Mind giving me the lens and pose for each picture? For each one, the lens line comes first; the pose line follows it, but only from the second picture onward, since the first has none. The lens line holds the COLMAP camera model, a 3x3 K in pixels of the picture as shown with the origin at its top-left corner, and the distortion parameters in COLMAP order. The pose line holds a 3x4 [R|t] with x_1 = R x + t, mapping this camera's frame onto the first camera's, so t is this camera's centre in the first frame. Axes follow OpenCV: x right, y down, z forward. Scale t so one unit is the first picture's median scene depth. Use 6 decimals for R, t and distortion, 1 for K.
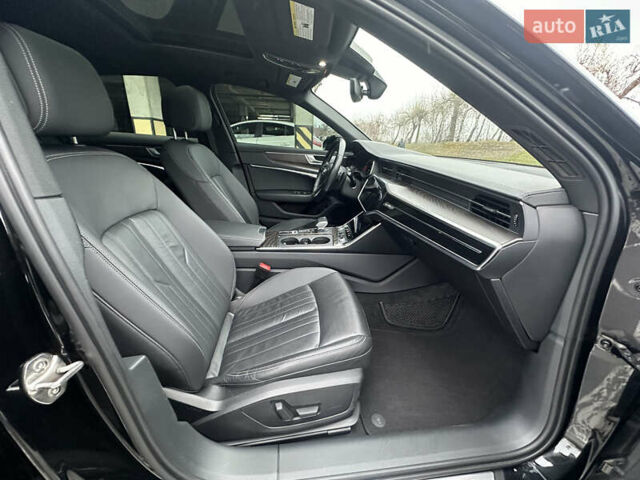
lens RADIAL K [[255.3, 0, 320.8], [0, 255.3, 241.1], [0, 0, 1]] dist [-0.002012, -0.000057]
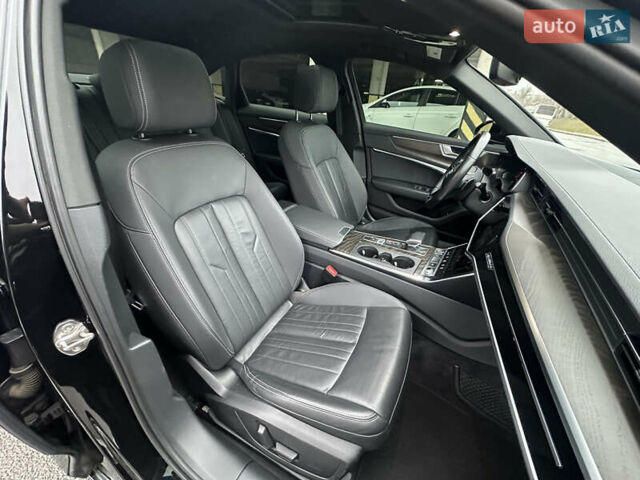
lens RADIAL K [[255.3, 0, 316.8], [0, 255.3, 241.7], [0, 0, 1]] dist [-0.002012, -0.000057]
pose [[0.828232, 0.291893, -0.478362, 0.154147], [-0.236258, 0.955938, 0.174252, -0.152513], [0.508148, -0.031304, 0.860701, 0.160383]]
